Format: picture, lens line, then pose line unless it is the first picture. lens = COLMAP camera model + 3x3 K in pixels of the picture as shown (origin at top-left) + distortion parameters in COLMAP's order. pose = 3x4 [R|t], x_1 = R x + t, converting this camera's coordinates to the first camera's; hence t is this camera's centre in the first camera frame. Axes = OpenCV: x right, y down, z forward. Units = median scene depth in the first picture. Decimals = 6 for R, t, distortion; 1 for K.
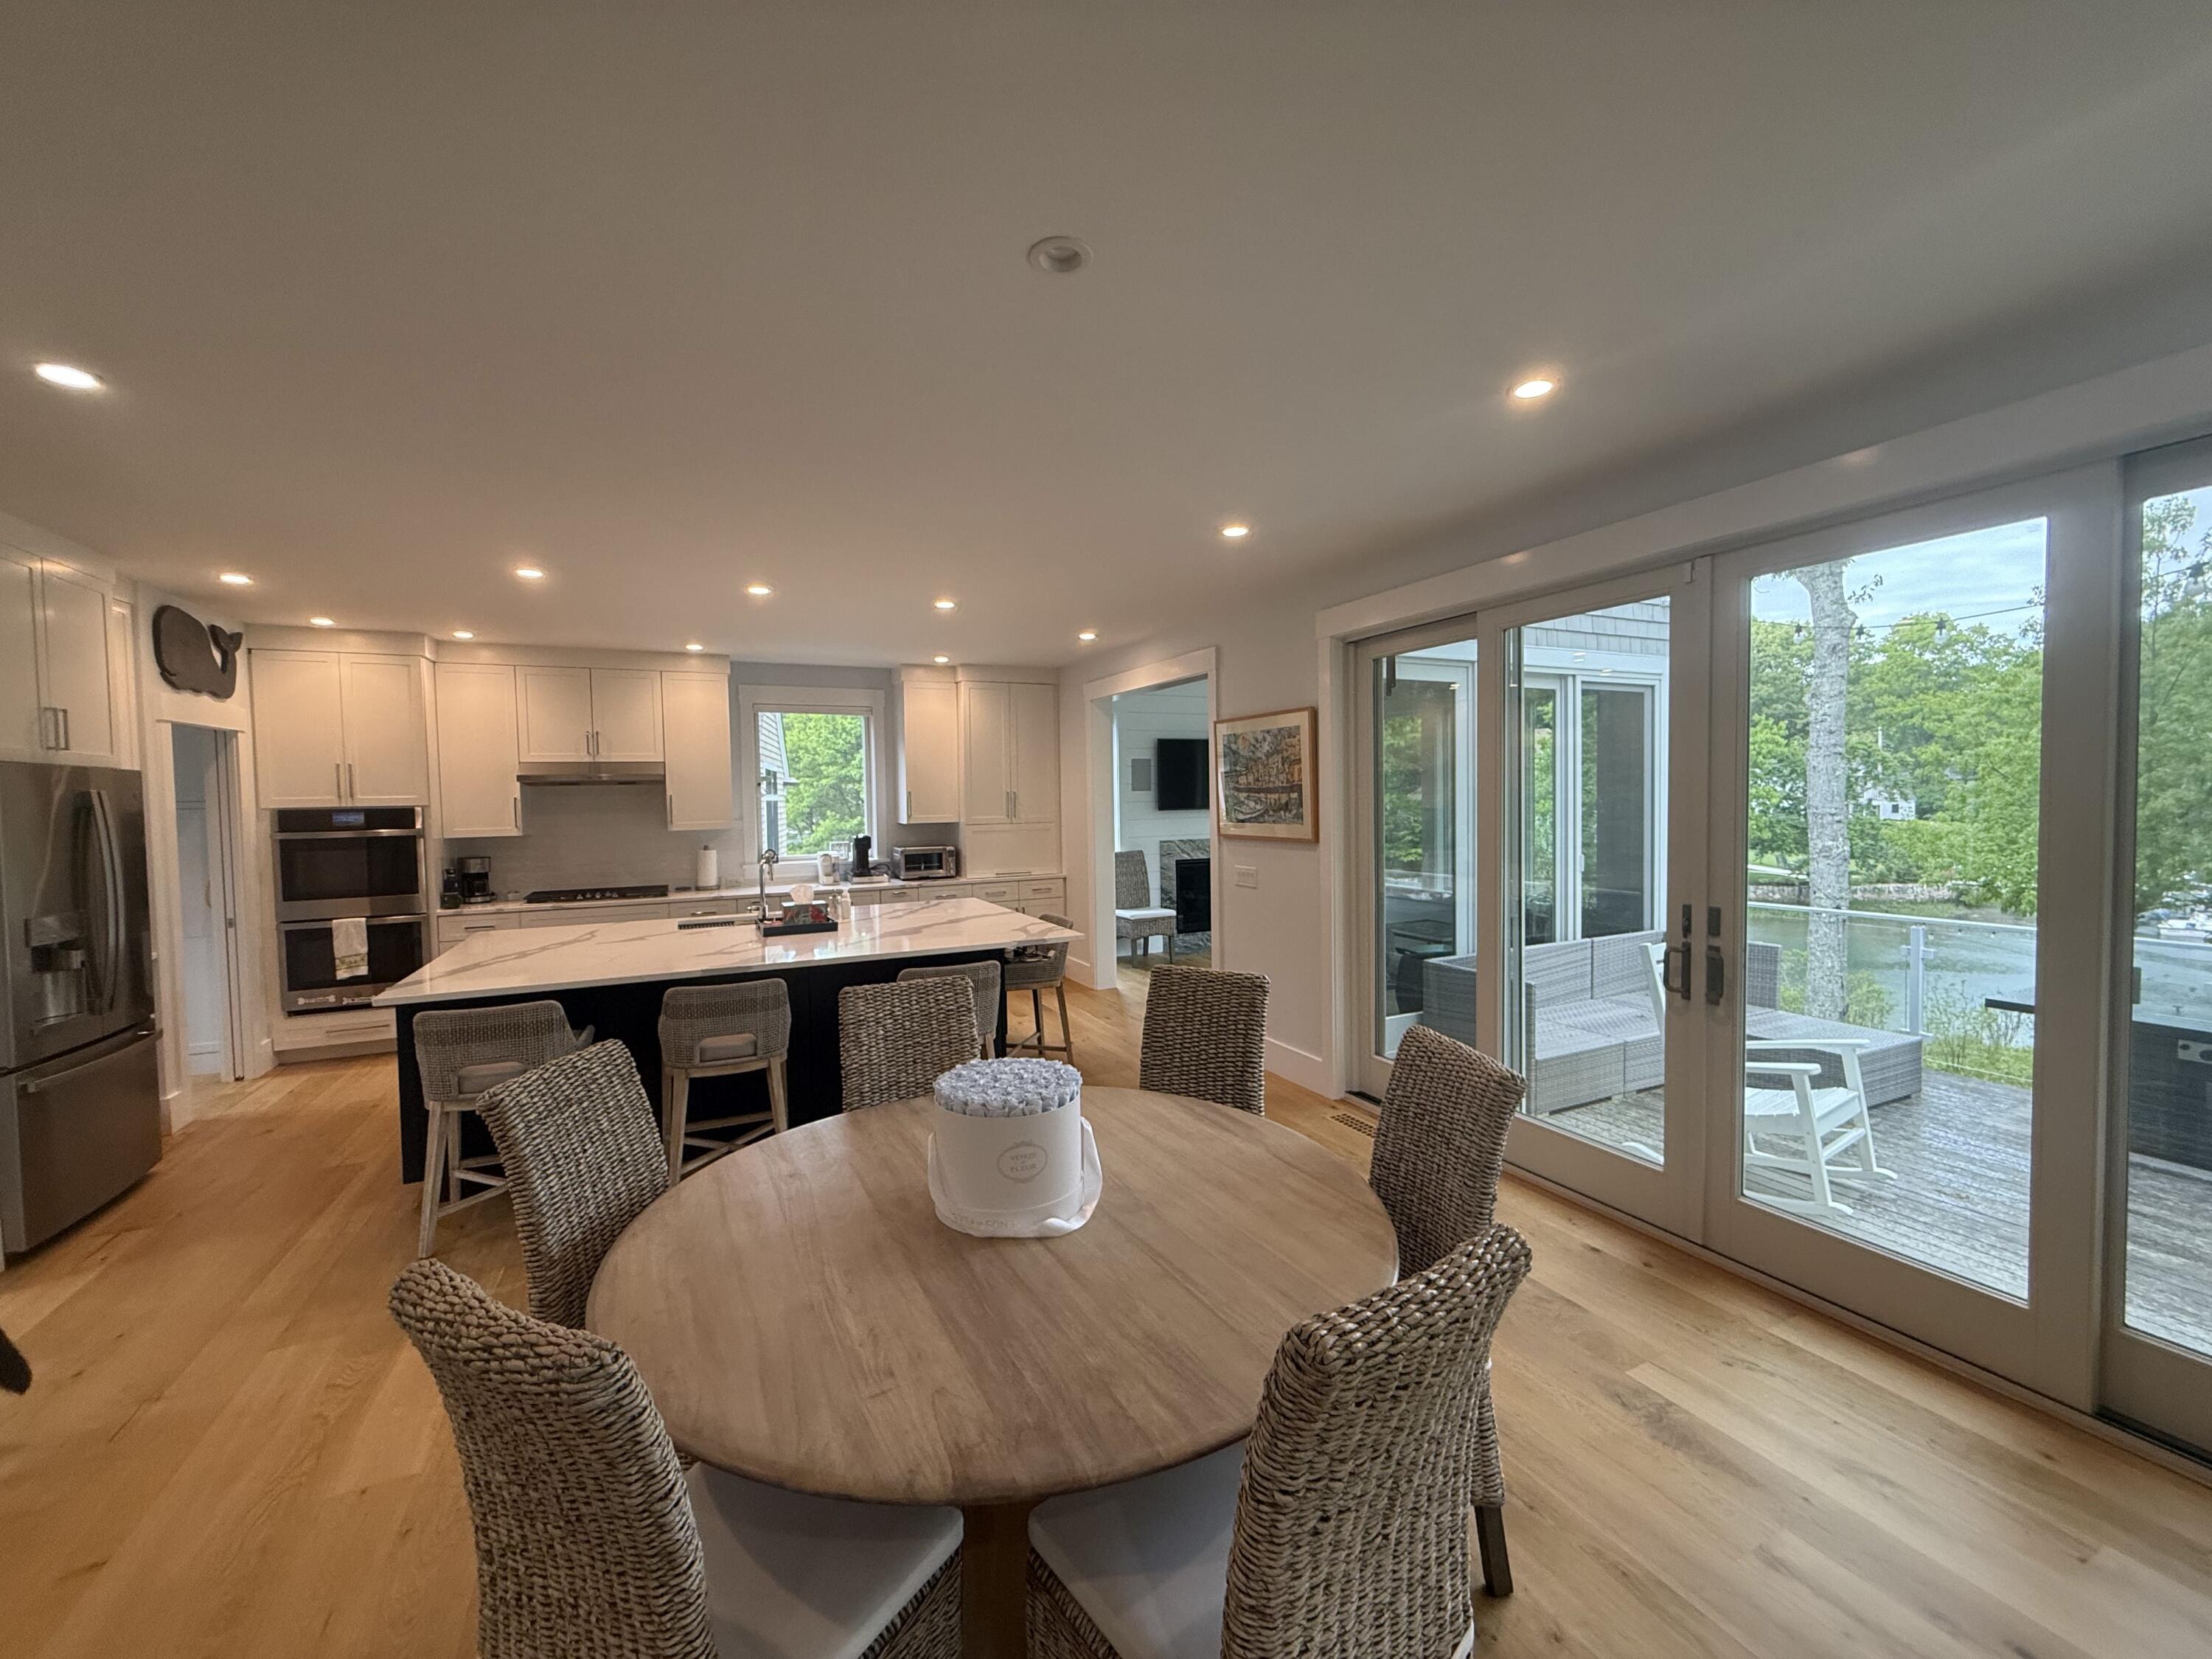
lens RADIAL K [[887.1, 0, 1102.1], [0, 887.1, 829.4], [0, 0, 1]] dist [0.003257, 0.000231]
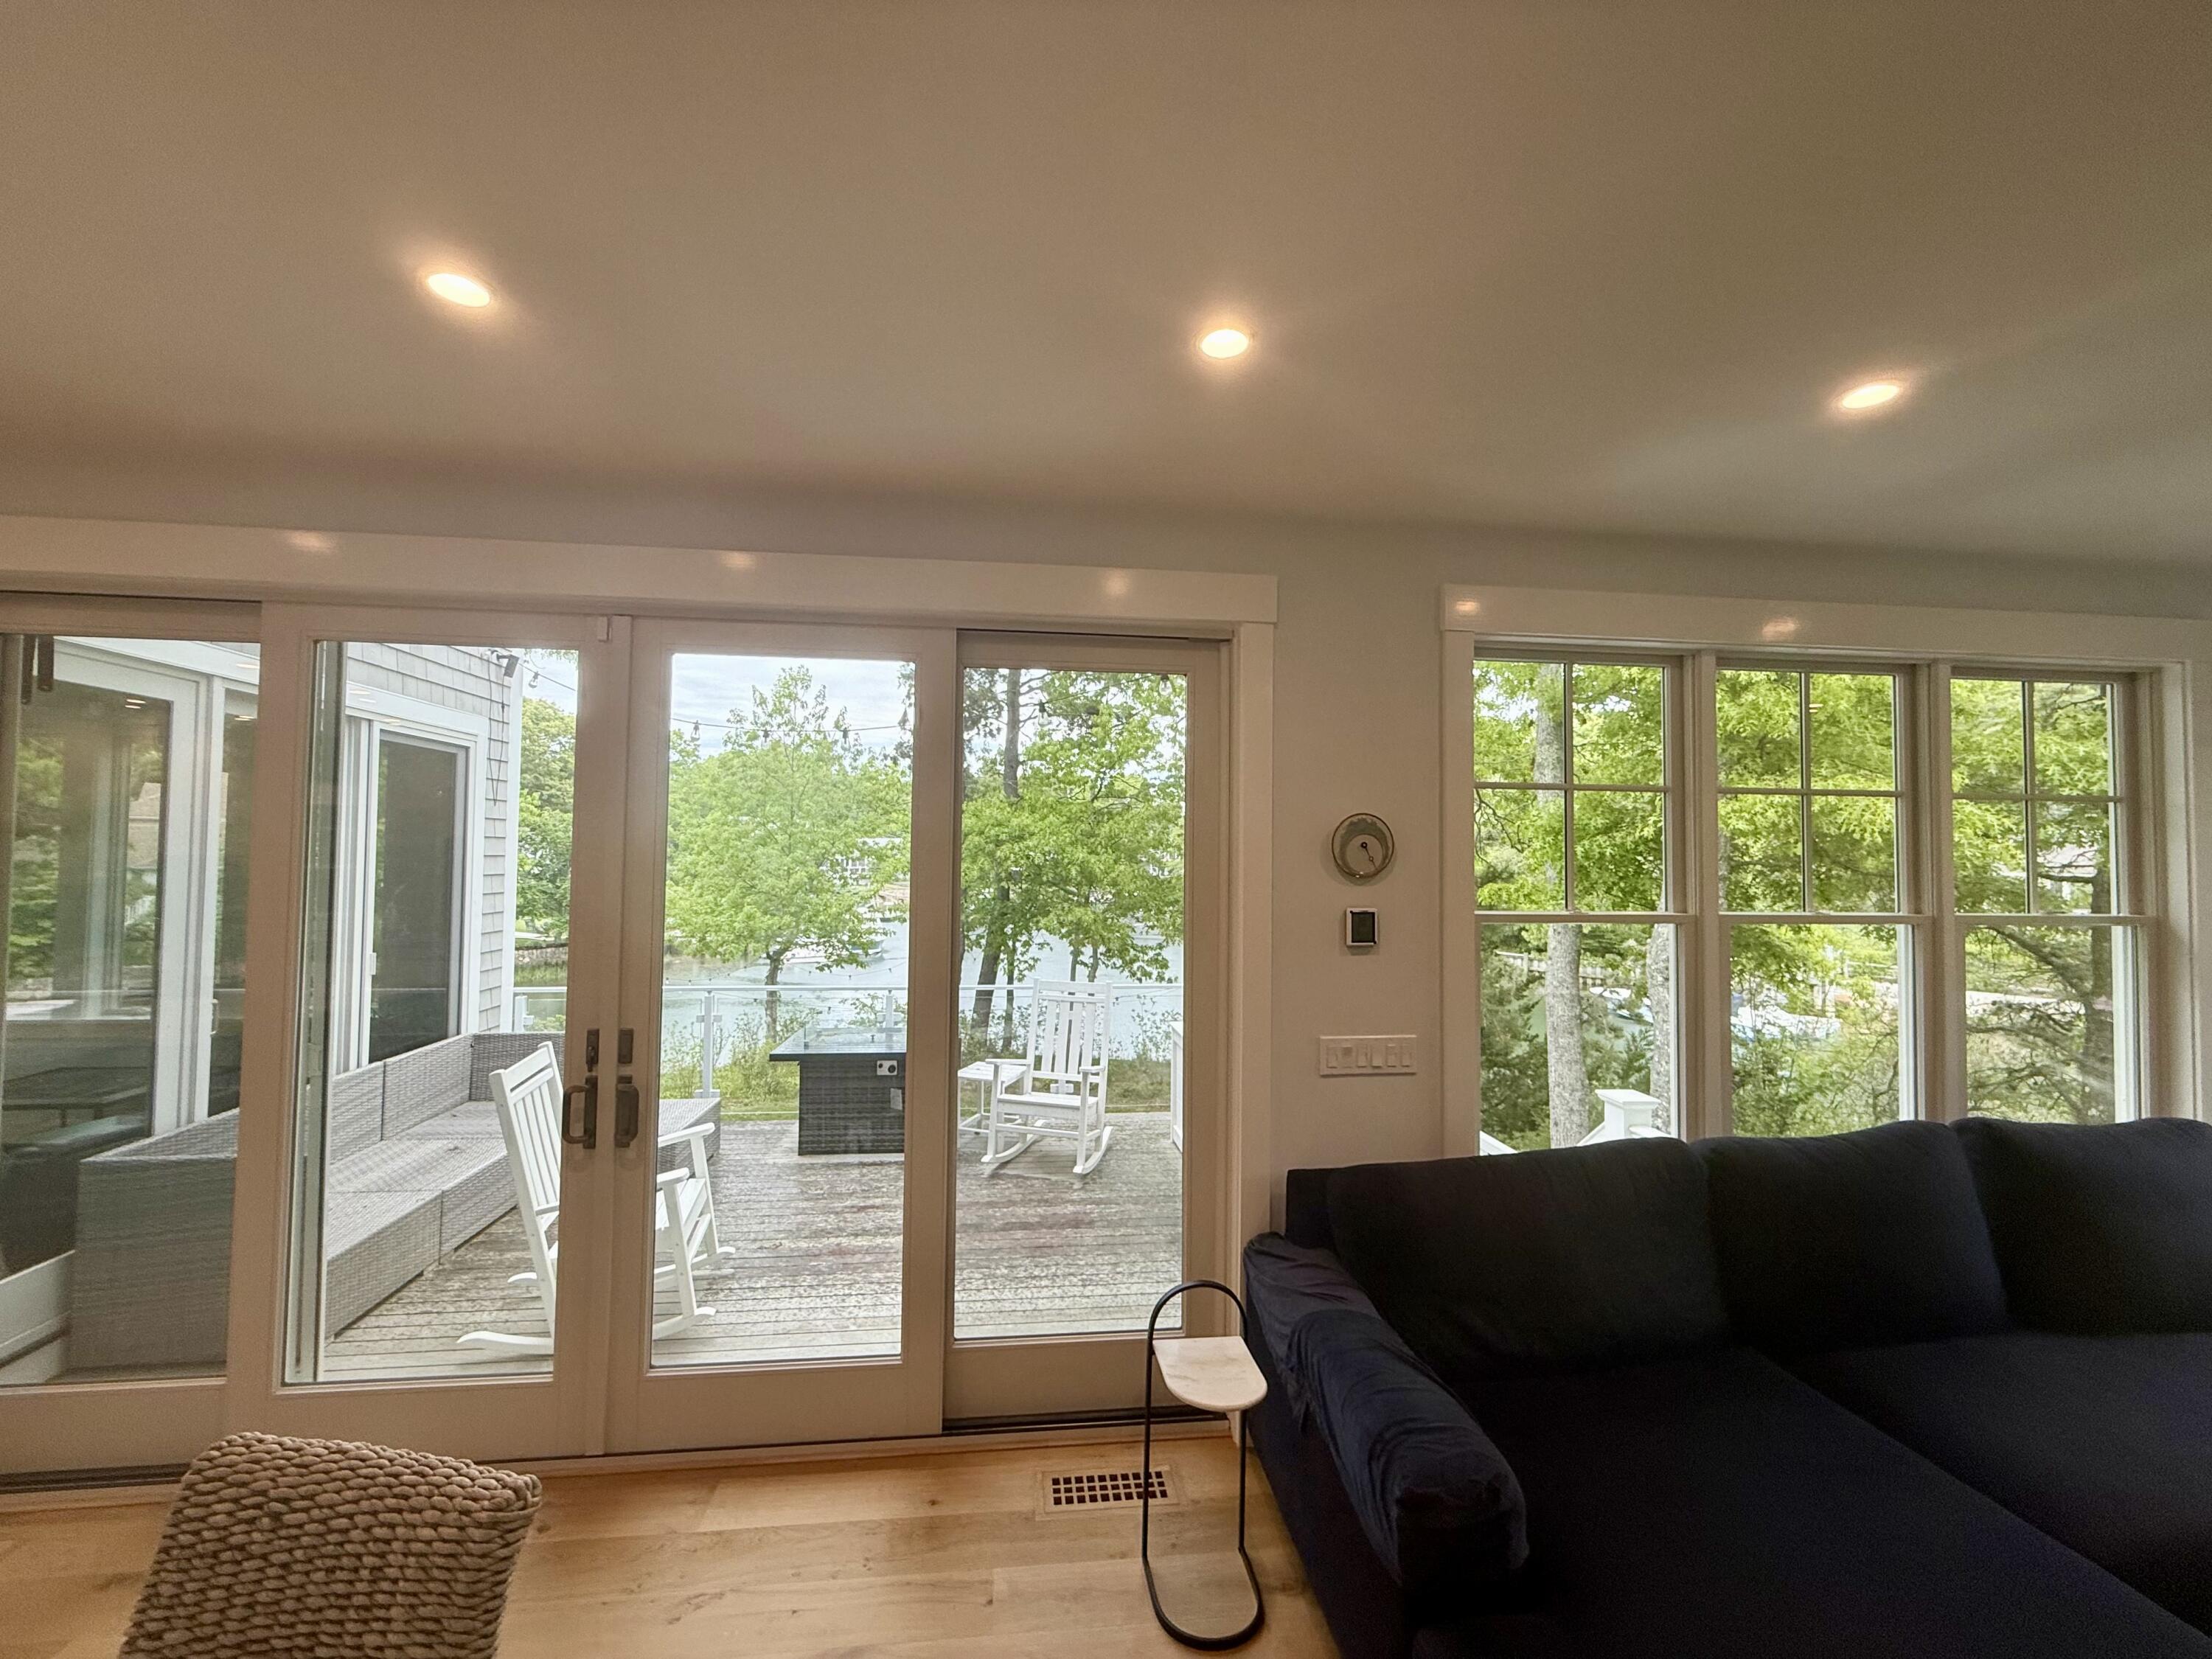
lens RADIAL K [[887.1, 0, 1104.8], [0, 887.1, 832.1], [0, 0, 1]] dist [0.003257, 0.000231]
pose [[0.330989, 0.045195, 0.942552, 0.025752], [0.019600, 0.998308, -0.054751, -0.028715], [-0.943431, 0.036596, 0.329543, 0.190252]]
